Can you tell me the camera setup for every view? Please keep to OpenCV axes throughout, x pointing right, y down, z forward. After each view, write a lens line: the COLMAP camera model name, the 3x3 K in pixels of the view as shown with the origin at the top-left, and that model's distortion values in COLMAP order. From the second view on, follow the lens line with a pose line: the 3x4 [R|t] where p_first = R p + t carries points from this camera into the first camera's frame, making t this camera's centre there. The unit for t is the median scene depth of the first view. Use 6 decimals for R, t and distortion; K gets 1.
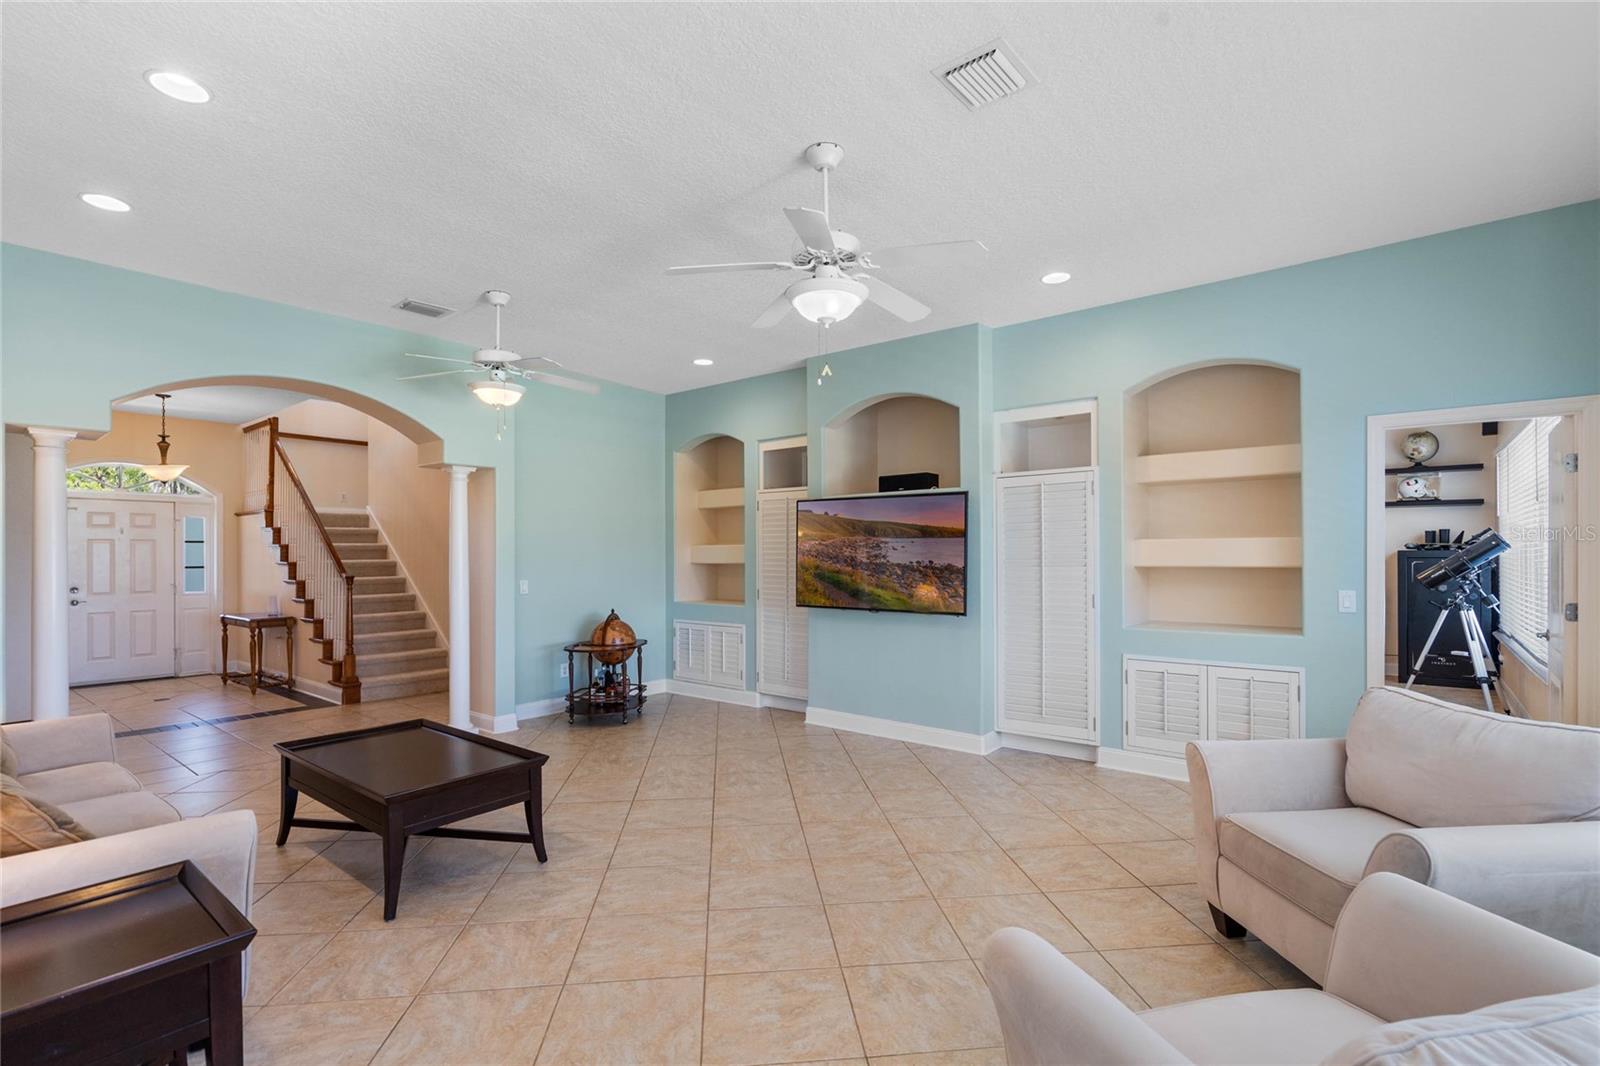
lens RADIAL K [[735.4, 0, 800.7], [0, 735.4, 547.3], [0, 0, 1]] dist [-0.005180, 0.002802]
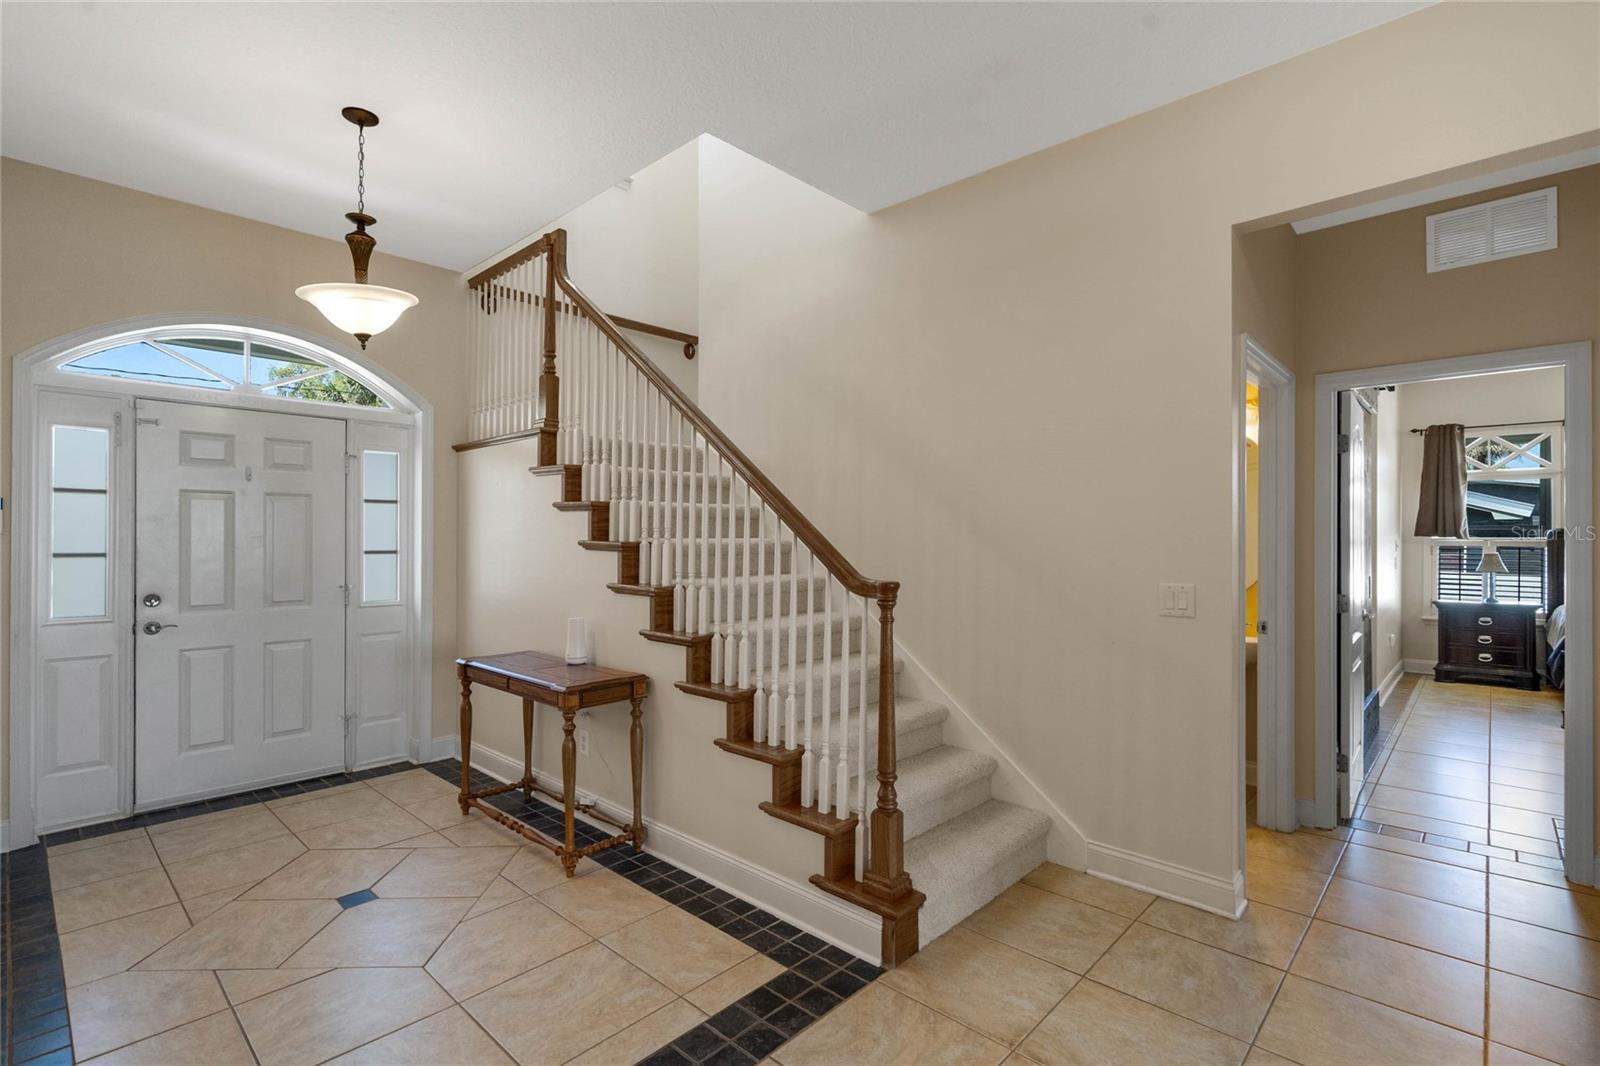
lens RADIAL K [[735.4, 0, 801.3], [0, 735.4, 535.4], [0, 0, 1]] dist [-0.005180, 0.002802]
pose [[0.997271, 0.007325, -0.073459, -0.548539], [-0.007061, 0.999968, 0.003852, 0.013354], [0.073485, -0.003322, 0.997291, 0.568368]]
